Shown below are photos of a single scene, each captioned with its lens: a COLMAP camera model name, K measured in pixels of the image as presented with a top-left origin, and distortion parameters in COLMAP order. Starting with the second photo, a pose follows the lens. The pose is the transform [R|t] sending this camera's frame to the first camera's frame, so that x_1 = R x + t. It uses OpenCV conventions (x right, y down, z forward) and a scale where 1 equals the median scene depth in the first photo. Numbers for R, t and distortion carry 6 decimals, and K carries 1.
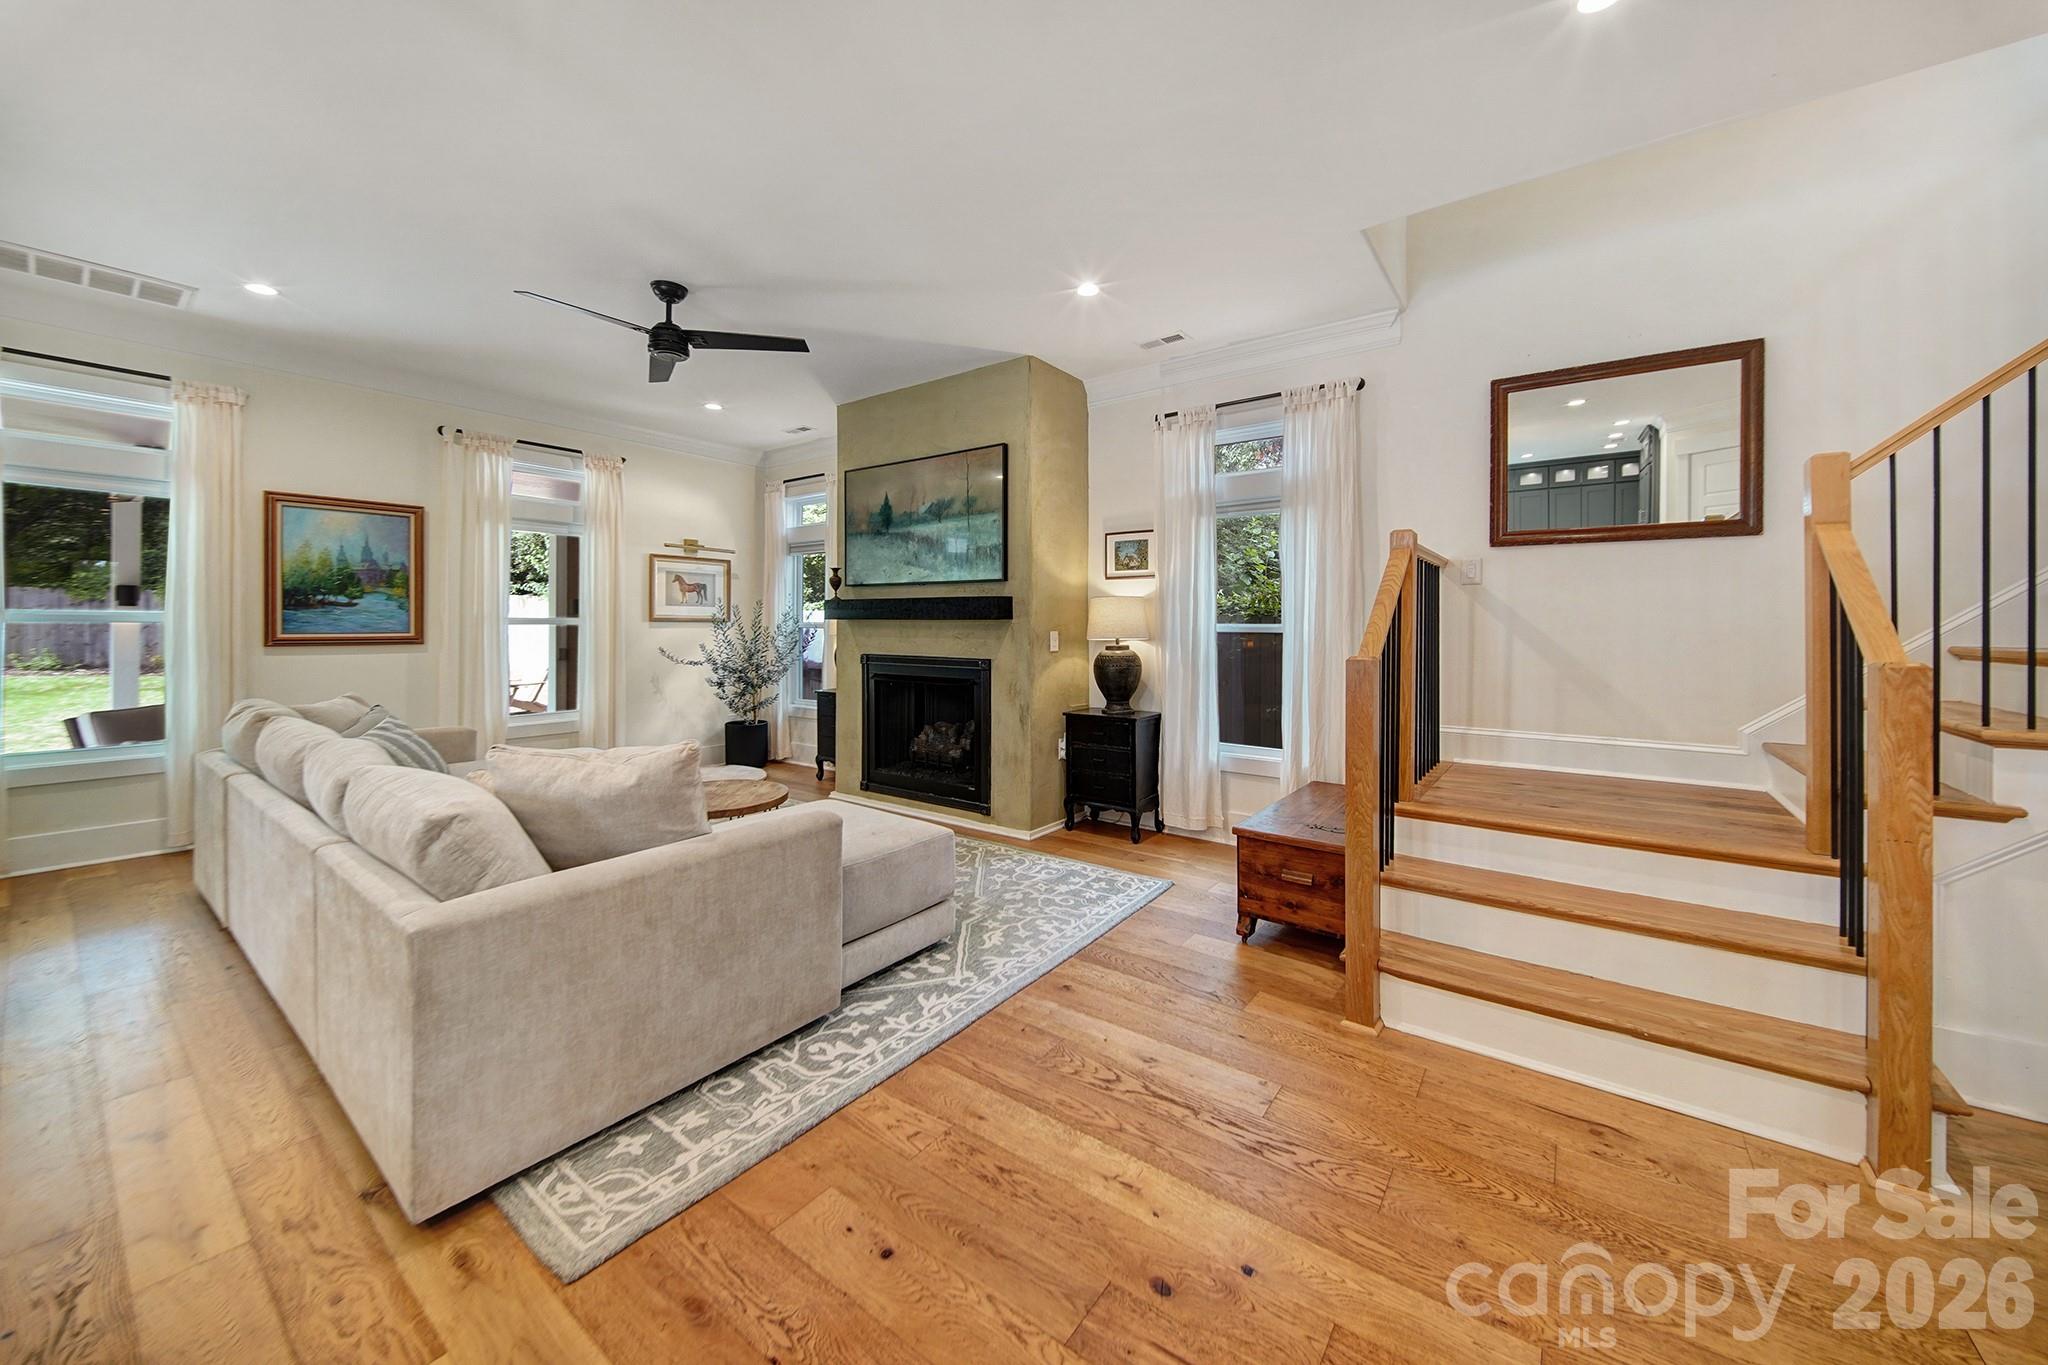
lens RADIAL K [[732.6, 0, 1024.7], [0, 732.6, 632.9], [0, 0, 1]] dist [0.015260, -0.012001]
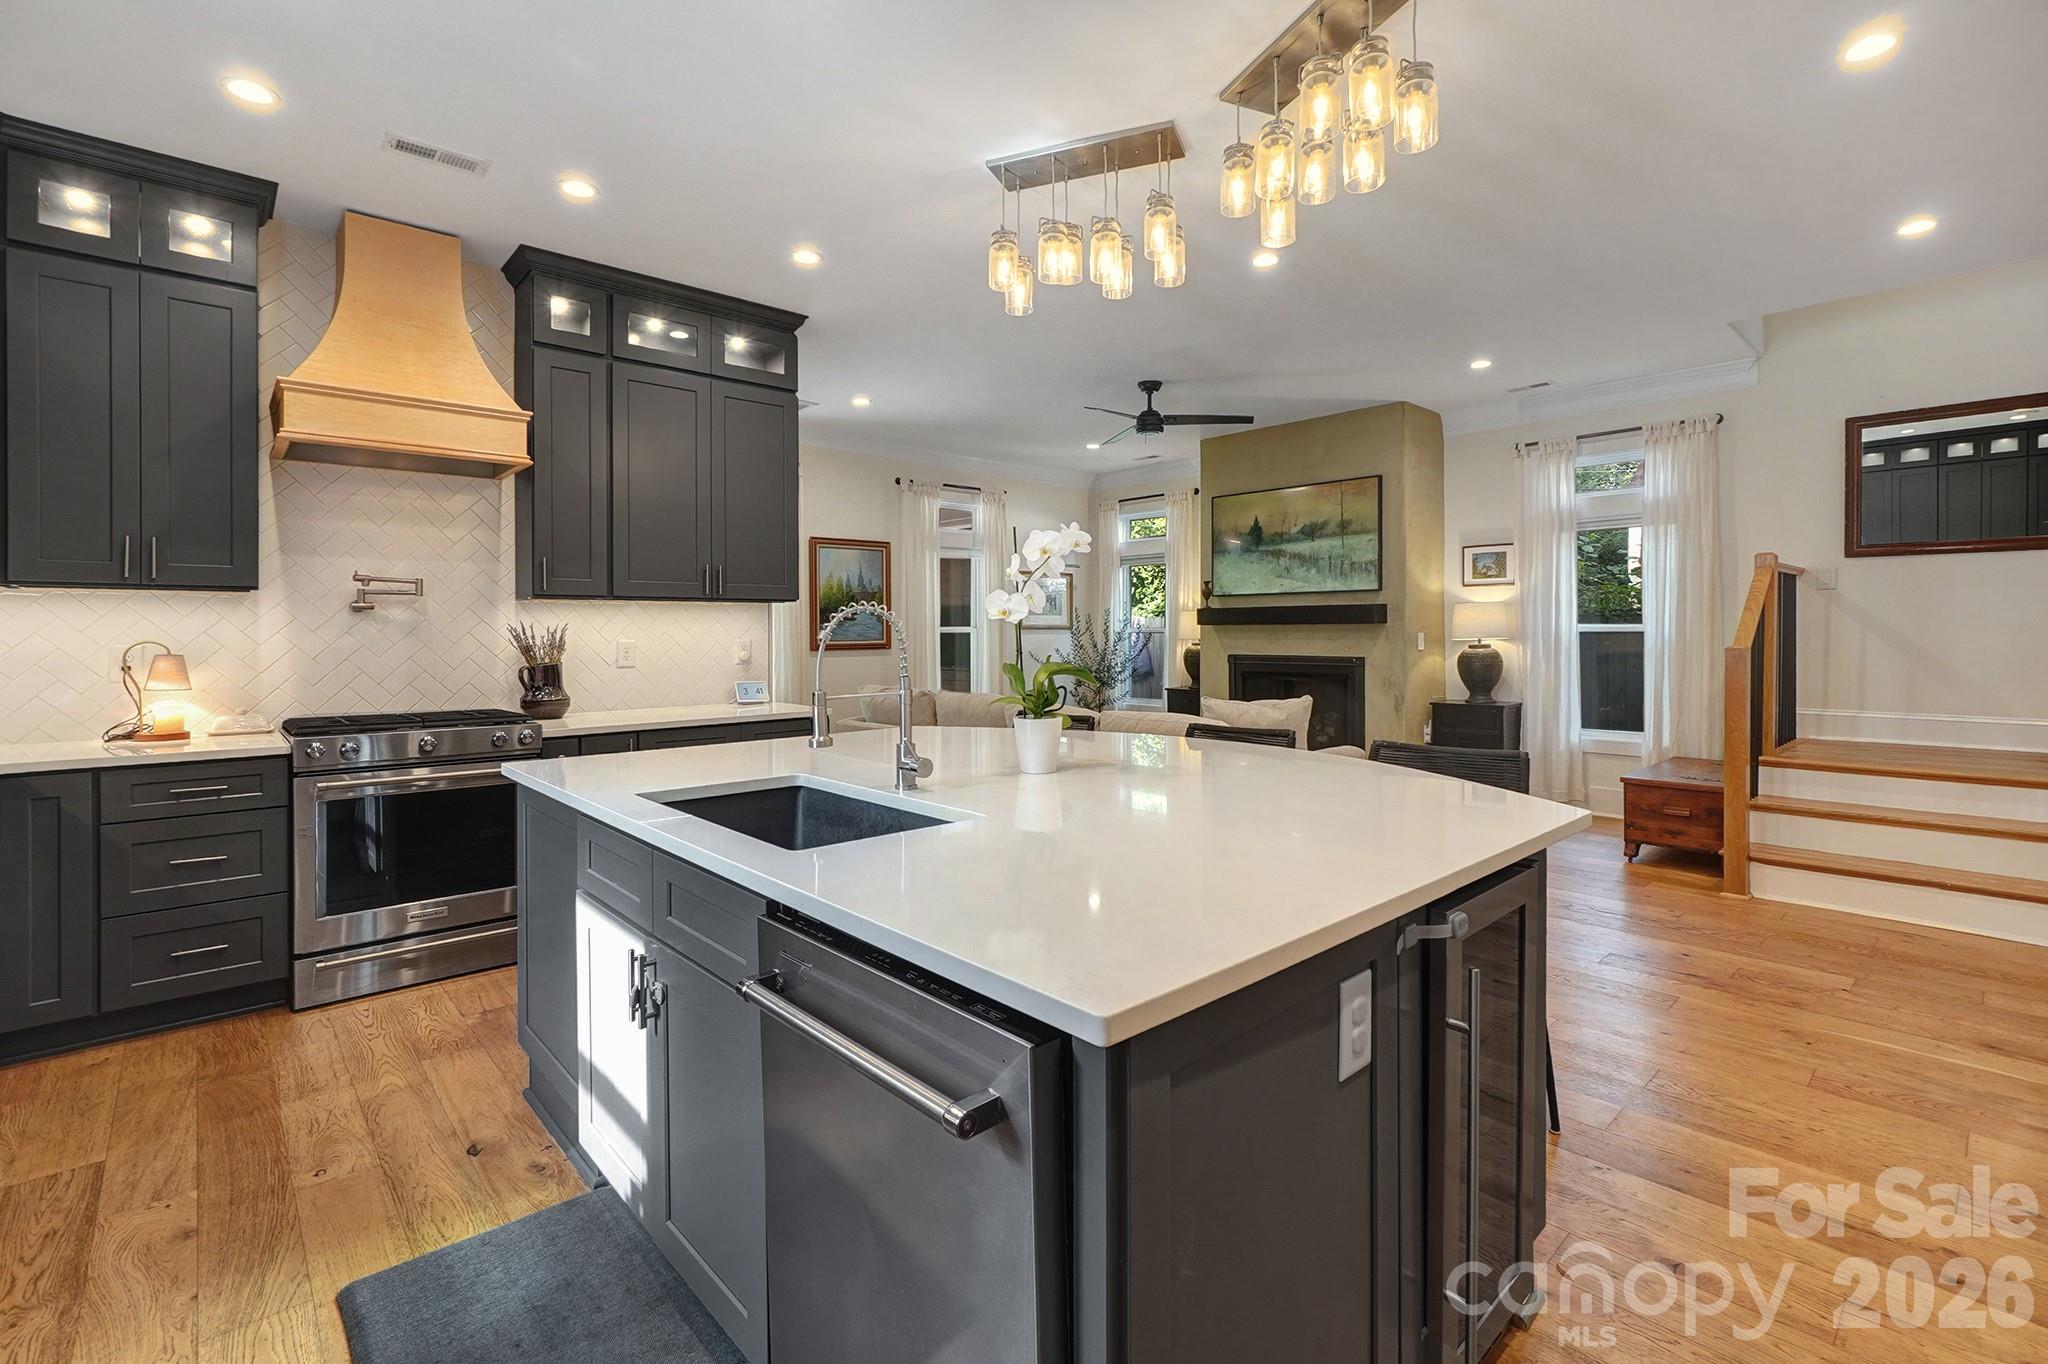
lens RADIAL K [[895.6, 0, 1020.3], [0, 895.6, 653.6], [0, 0, 1]] dist [-0.010993, 0.000589]
pose [[0.979651, -0.007289, -0.200576, -0.307920], [0.010520, 0.999831, 0.015050, 0.003051], [0.200433, -0.016853, 0.979563, -0.537831]]
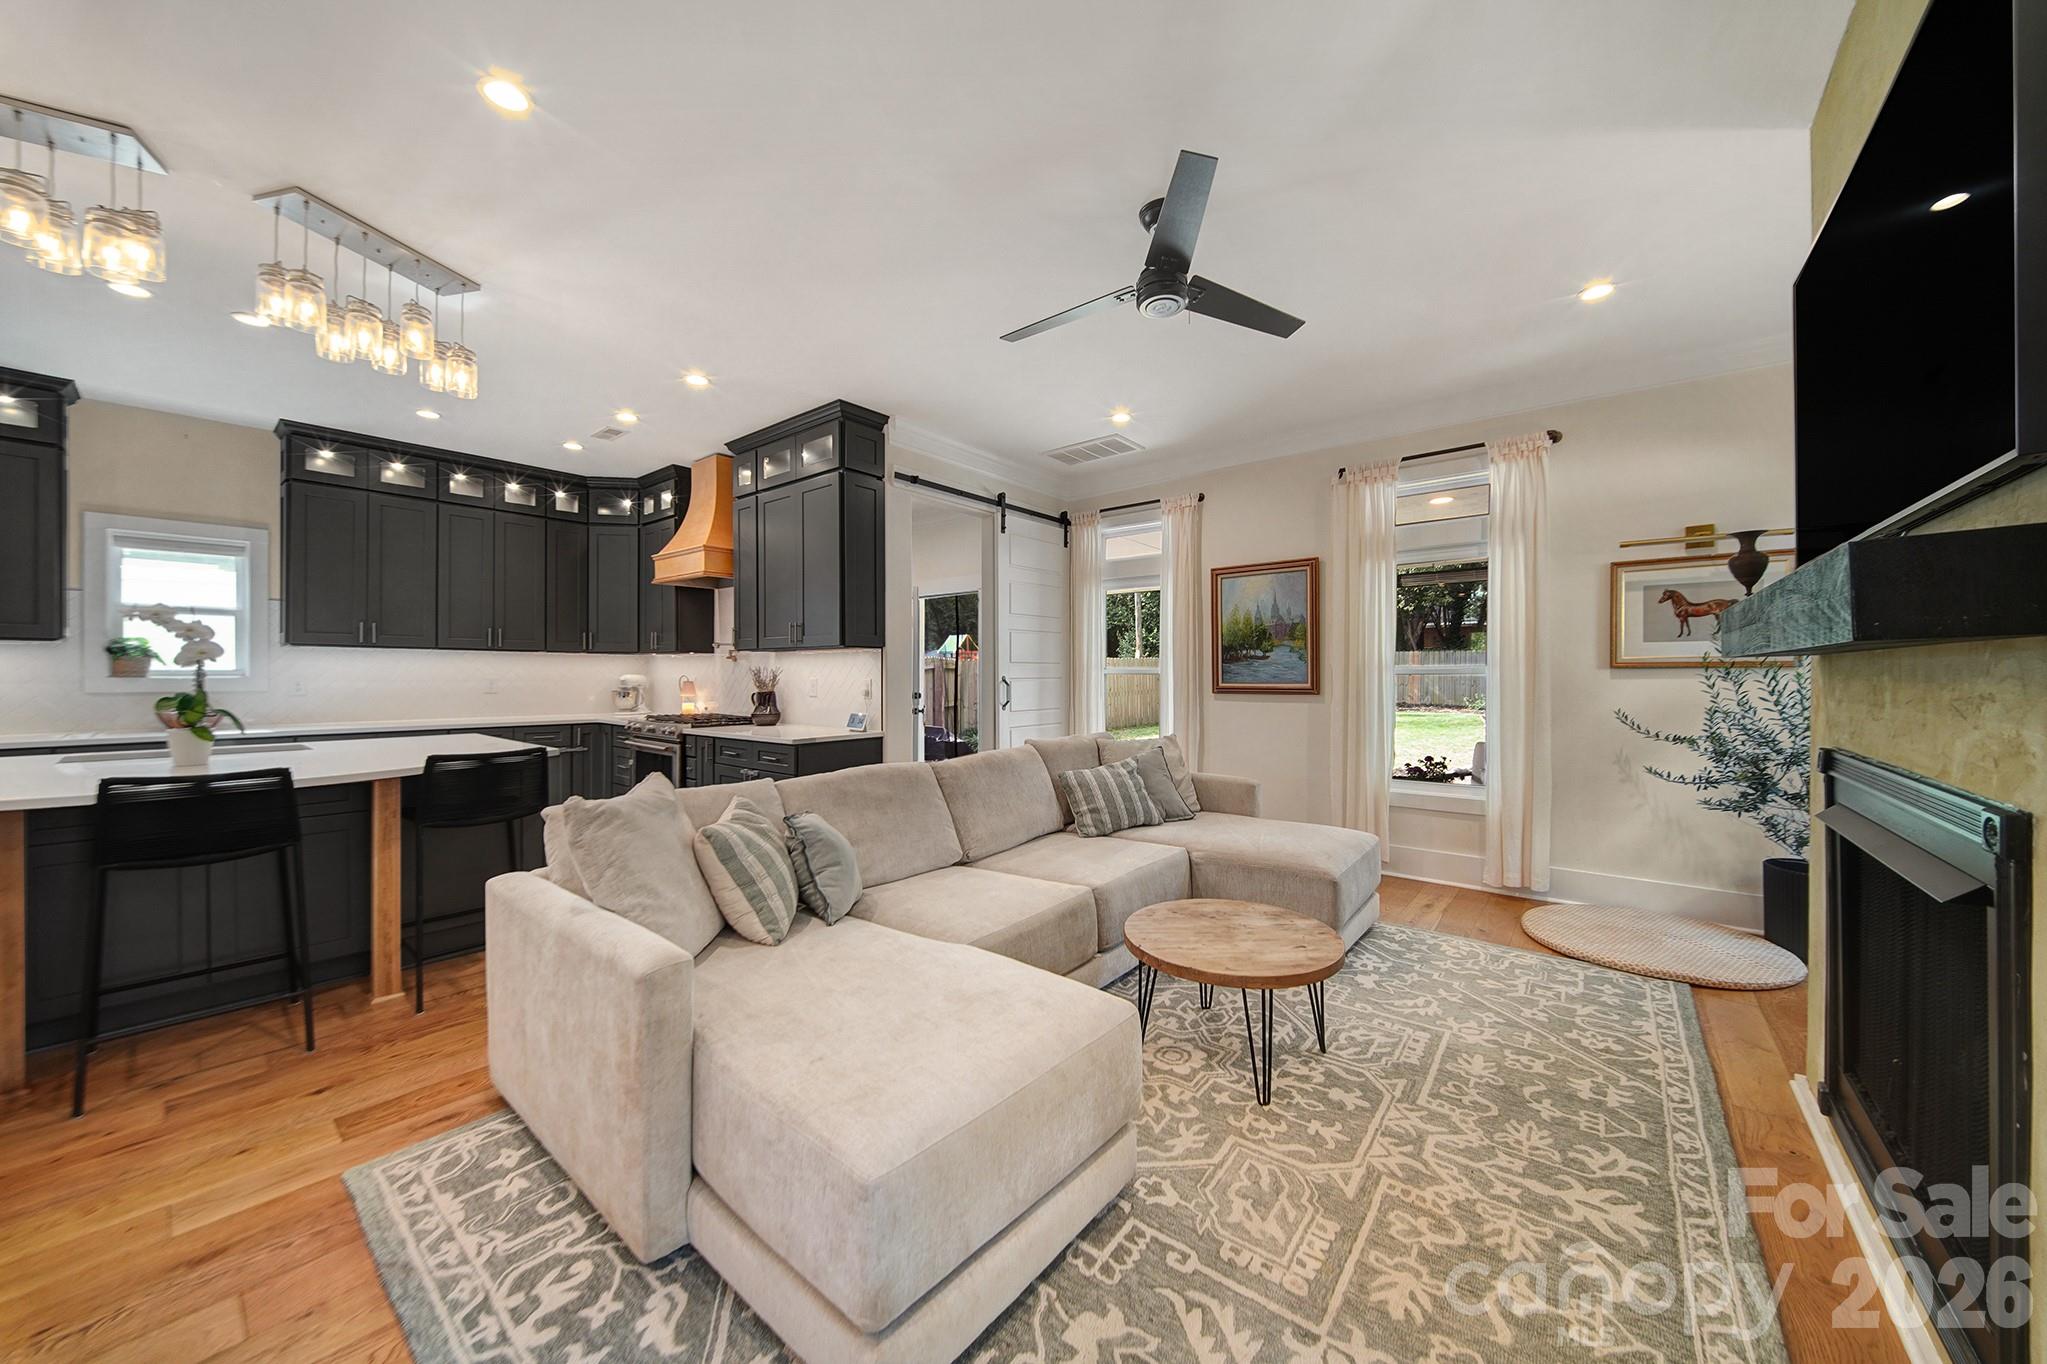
lens RADIAL K [[717.7, 0, 1024.6], [0, 717.7, 677.4], [0, 0, 1]] dist [0.010798, -0.007965]
pose [[-0.038780, -0.005071, -0.999235, 0.188627], [-0.009906, 0.999940, -0.004690, 0.000249], [0.999199, 0.009716, -0.038828, 0.703948]]
